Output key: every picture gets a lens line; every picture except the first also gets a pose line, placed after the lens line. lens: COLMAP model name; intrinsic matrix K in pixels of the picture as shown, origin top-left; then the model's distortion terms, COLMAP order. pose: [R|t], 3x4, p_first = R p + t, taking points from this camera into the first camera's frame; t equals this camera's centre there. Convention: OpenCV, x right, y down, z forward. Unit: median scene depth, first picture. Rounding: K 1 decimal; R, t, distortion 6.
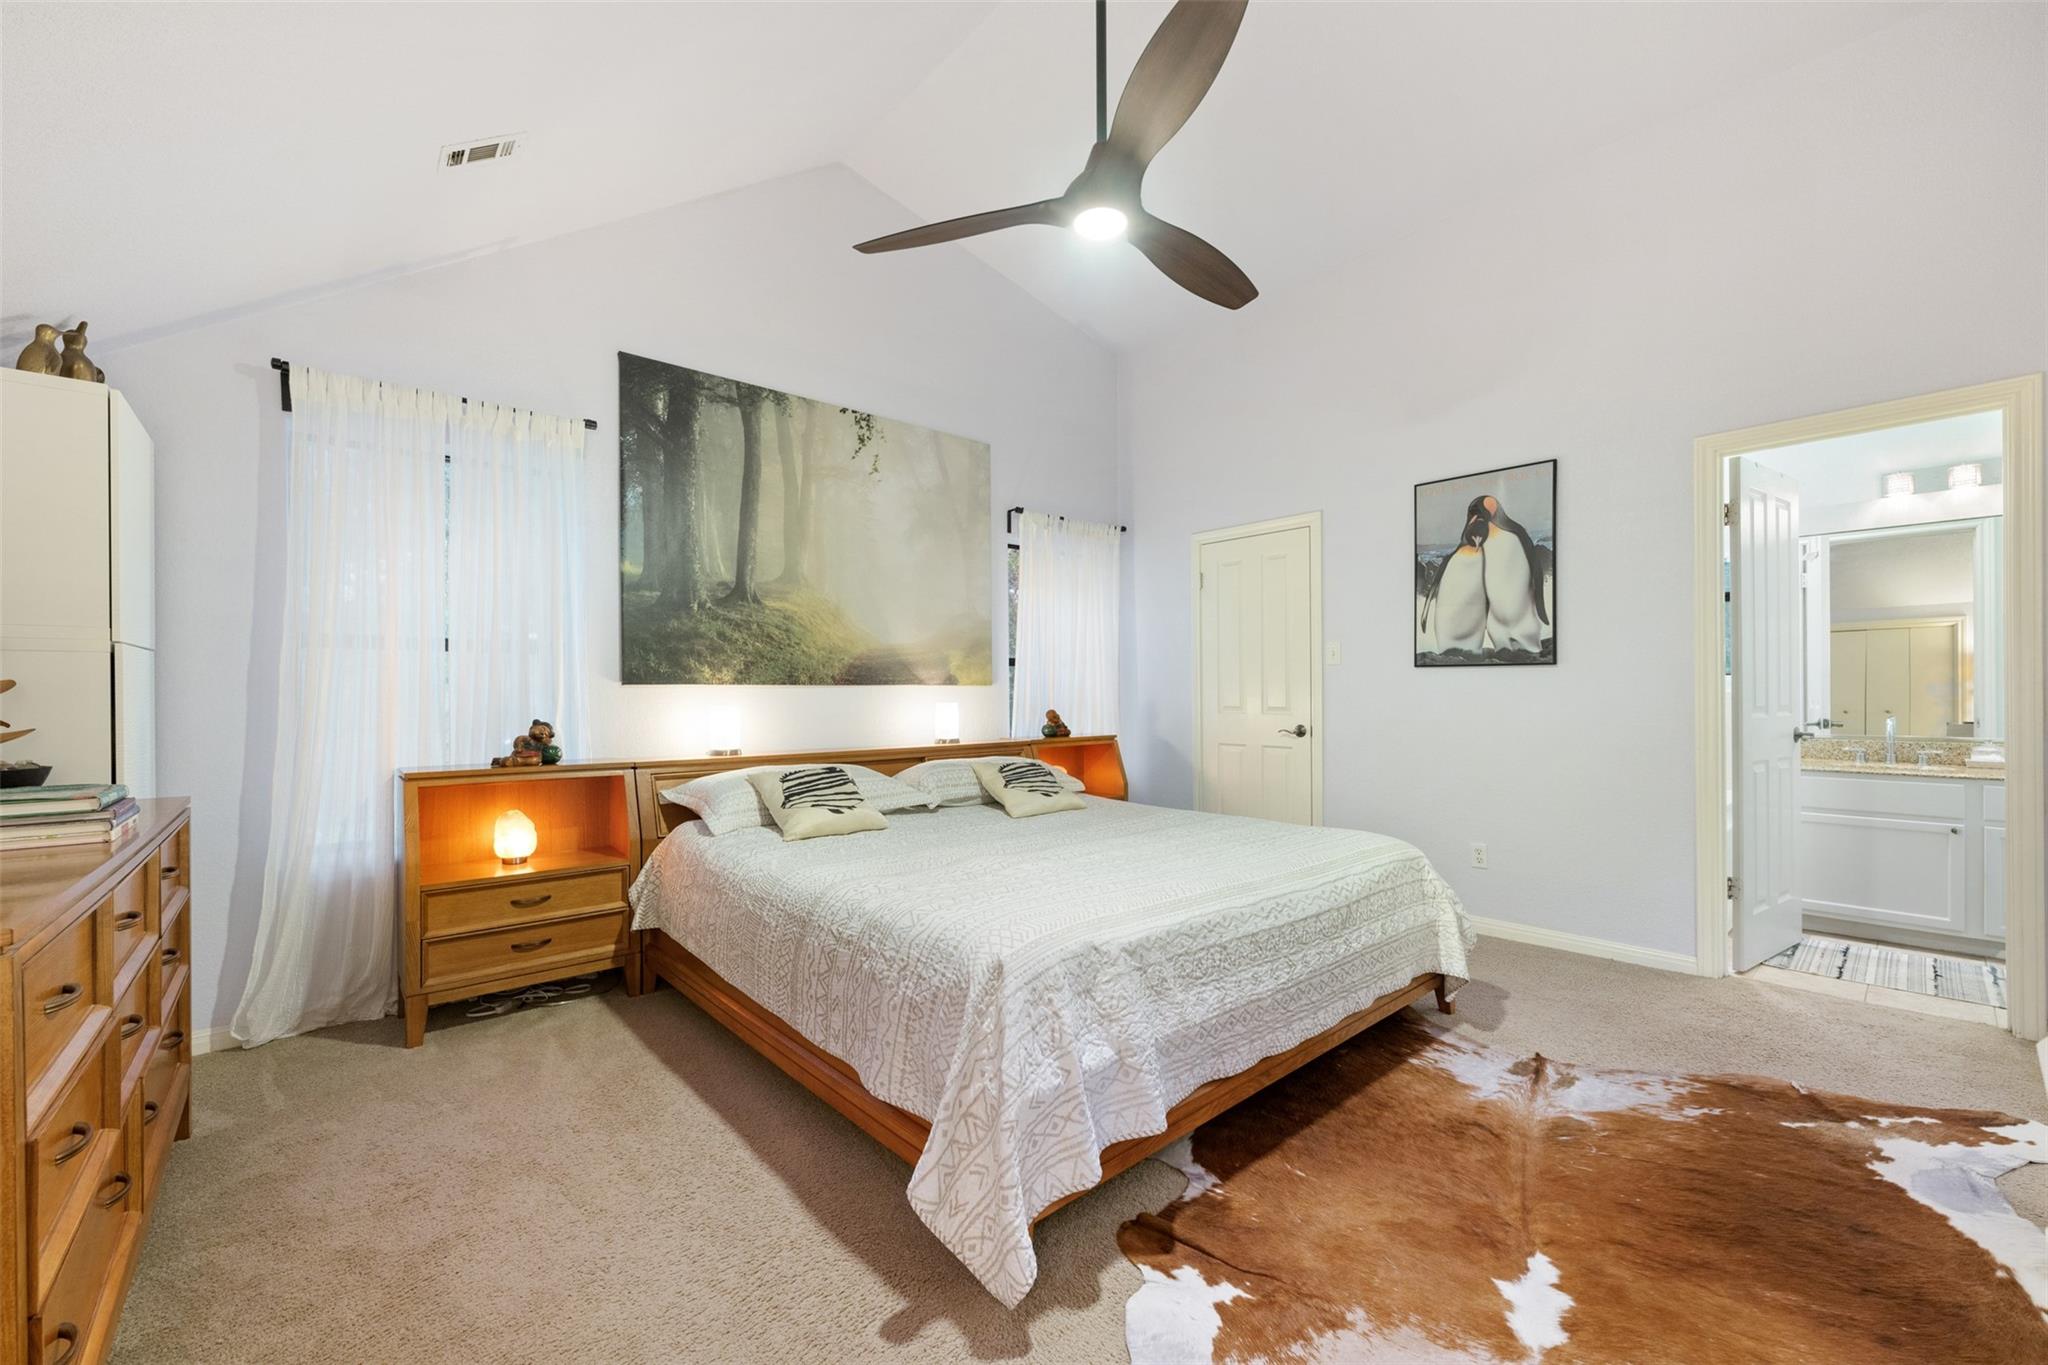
lens RADIAL K [[805.3, 0, 1024.0], [0, 805.3, 682.5], [0, 0, 1]] dist [-0.001675, 0.000154]
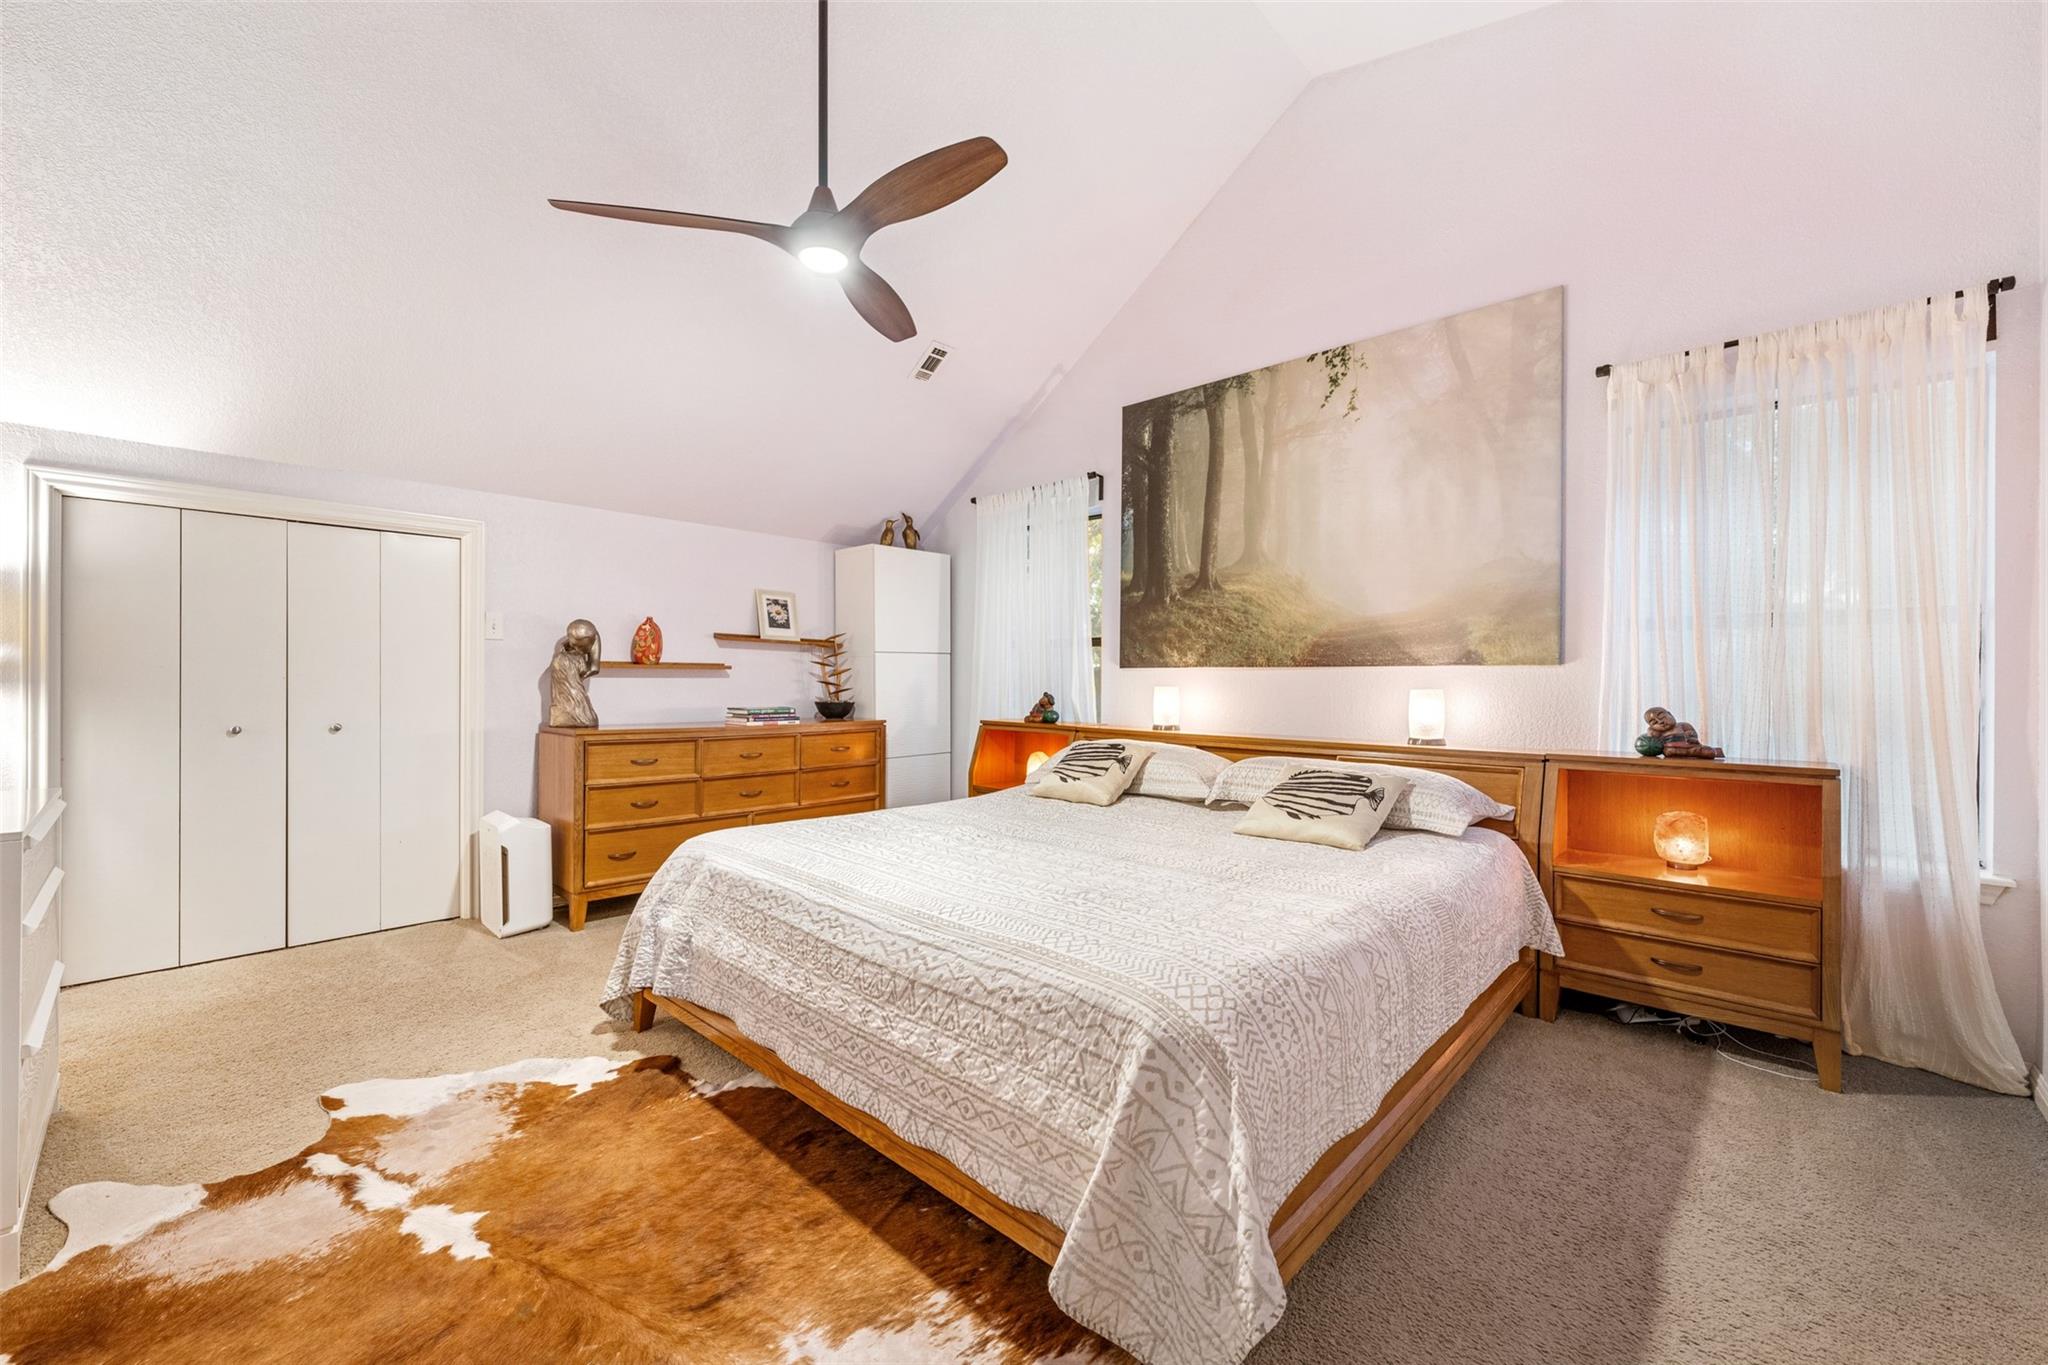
lens RADIAL K [[818.0, 0, 1033.5], [0, 818.0, 678.5], [0, 0, 1]] dist [-0.014978, 0.000132]
pose [[0.105588, 0.004354, -0.994400, 0.718677], [0.007300, 0.999960, 0.005153, 0.010301], [0.994383, -0.007803, 0.105552, 0.670933]]
